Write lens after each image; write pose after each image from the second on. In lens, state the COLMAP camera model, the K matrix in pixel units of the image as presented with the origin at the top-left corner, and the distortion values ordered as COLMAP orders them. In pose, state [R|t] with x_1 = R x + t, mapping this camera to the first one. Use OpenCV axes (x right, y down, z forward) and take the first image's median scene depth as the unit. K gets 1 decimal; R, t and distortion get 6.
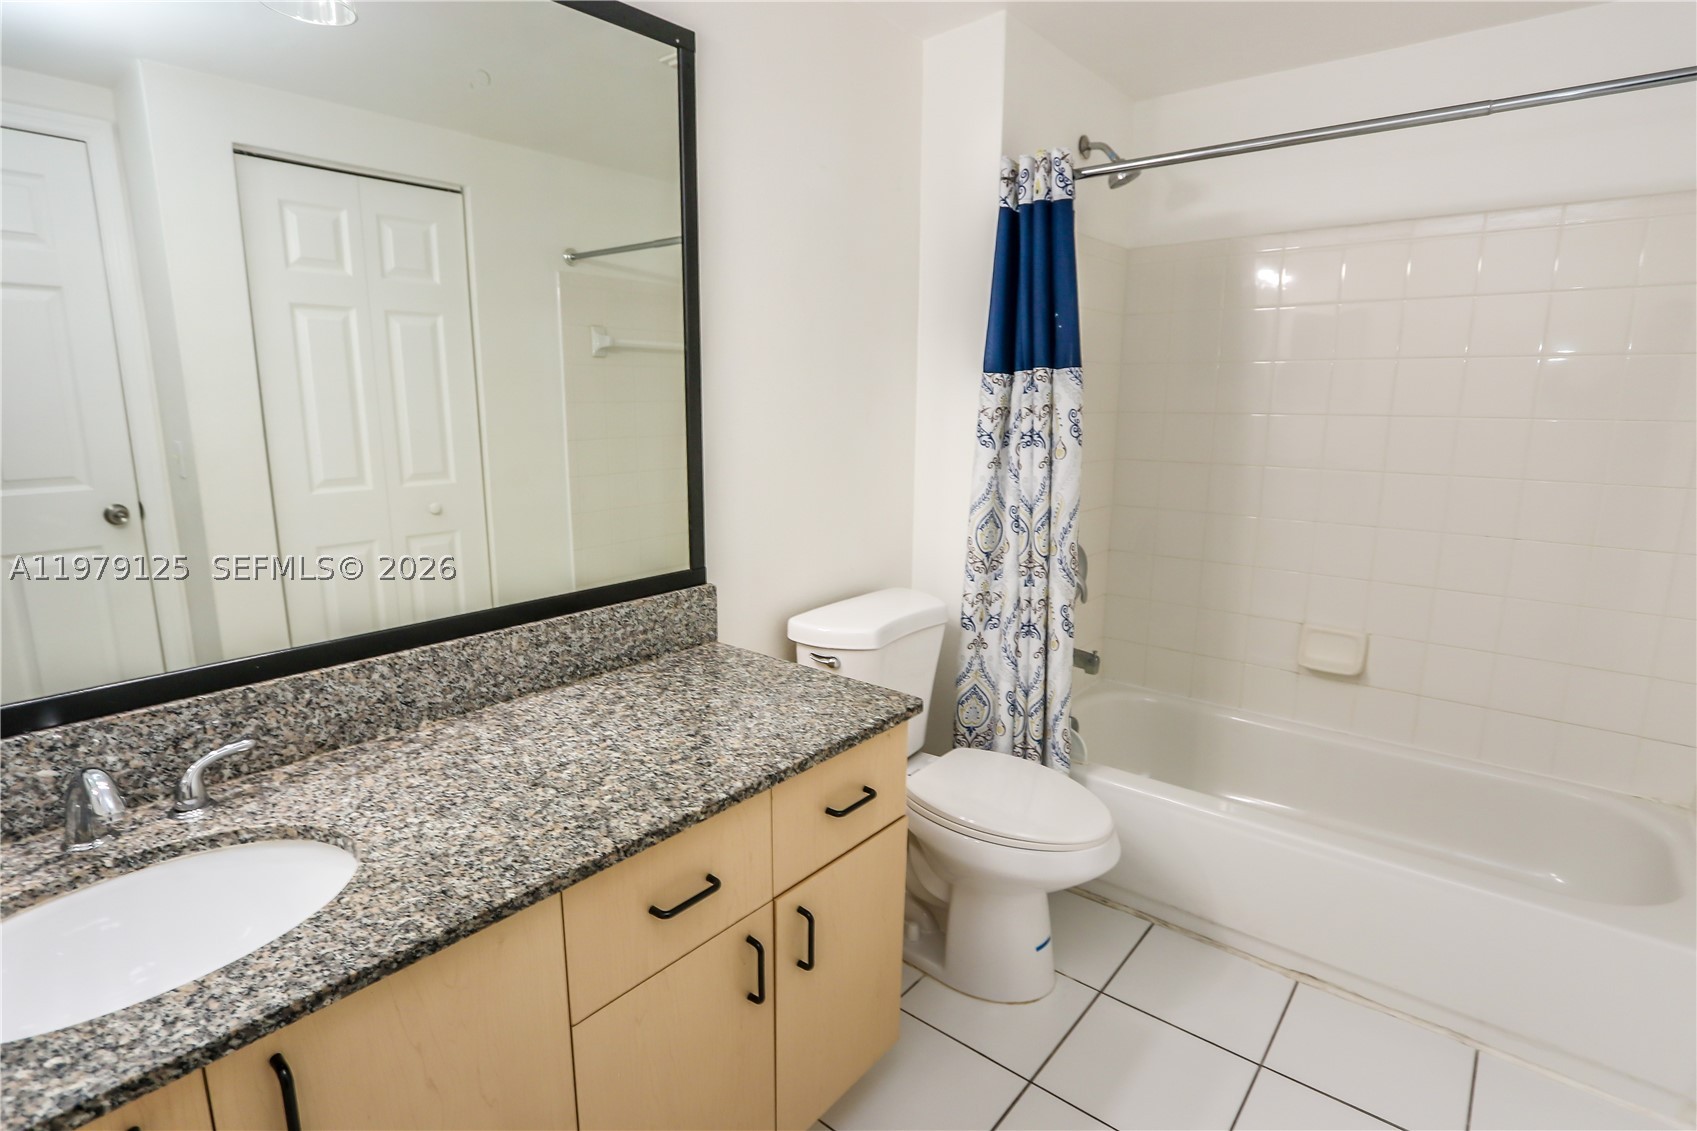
lens RADIAL K [[860.5, 0, 848.5], [0, 860.5, 565.5], [0, 0, 1]] dist [-0.001582, -0.000040]
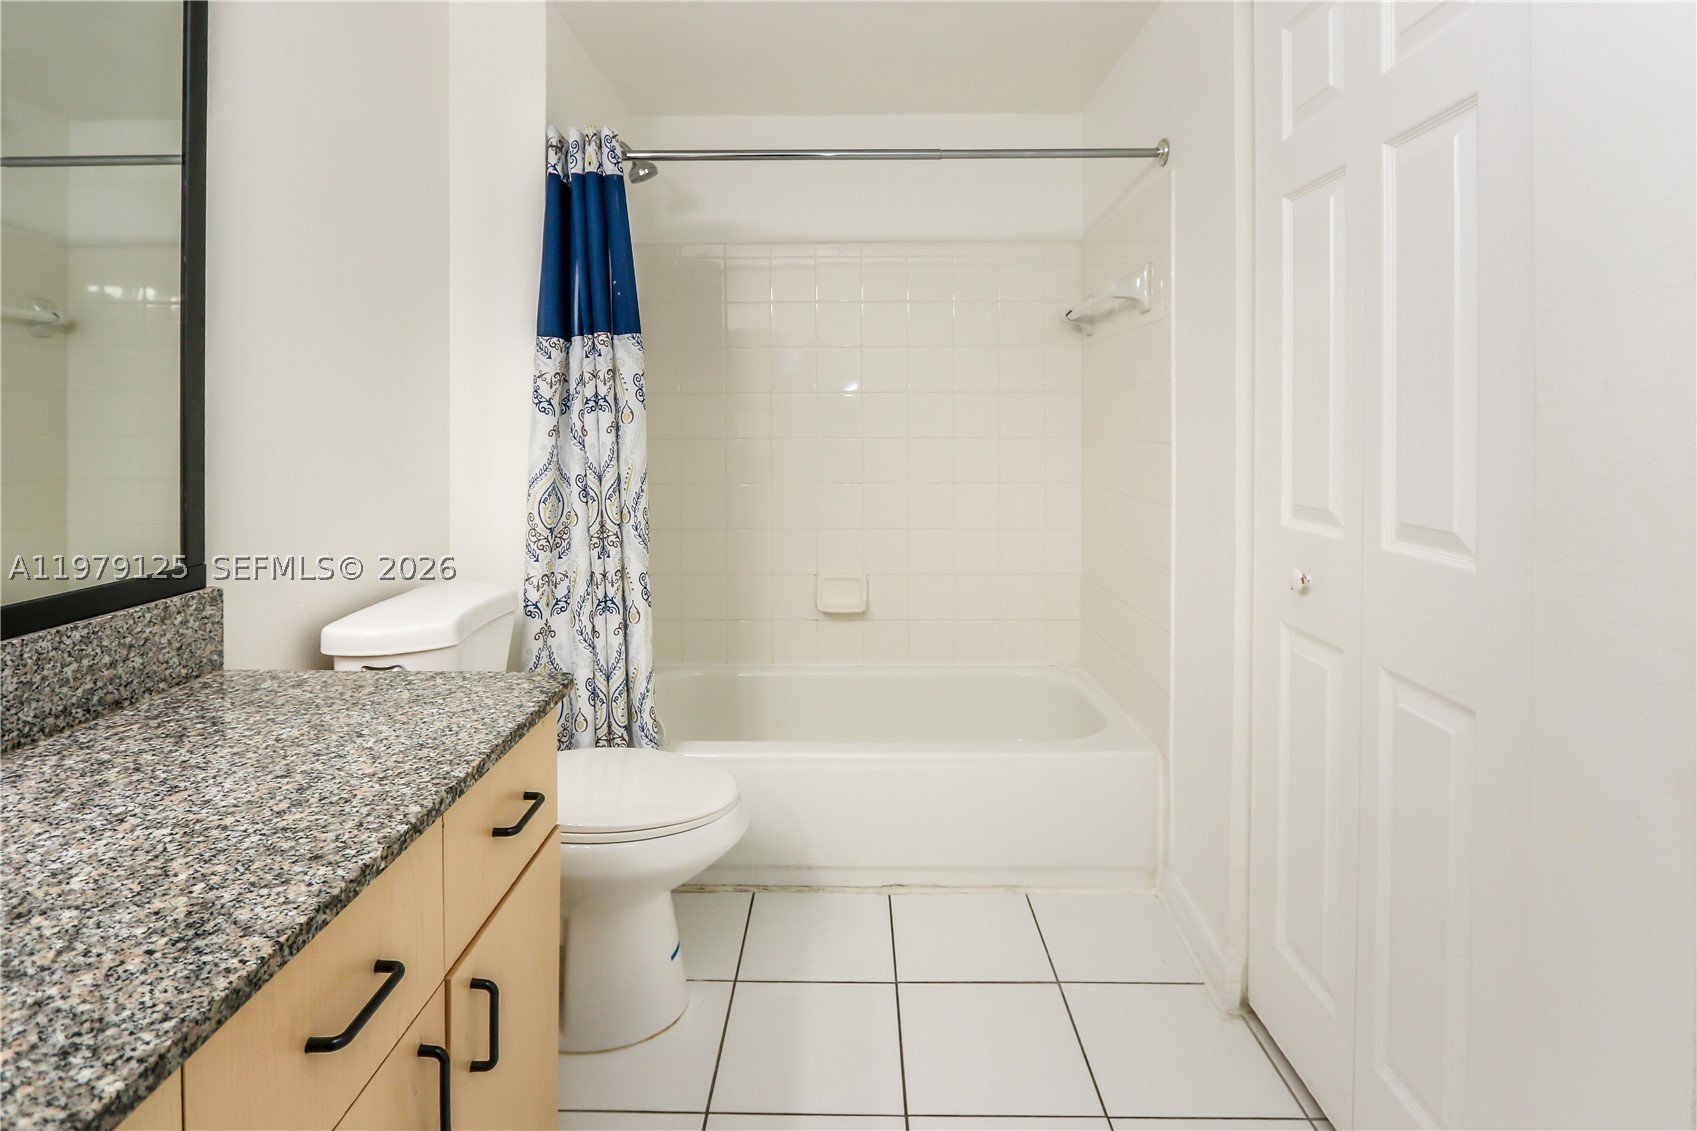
lens RADIAL K [[836.9, 0, 844.9], [0, 836.9, 424.6], [0, 0, 1]] dist [-0.000285, 0.000405]
pose [[0.781421, -0.010582, 0.623914, -0.160153], [0.131390, 0.980231, -0.147935, 0.053269], [-0.610014, 0.197576, 0.767364, 0.111004]]
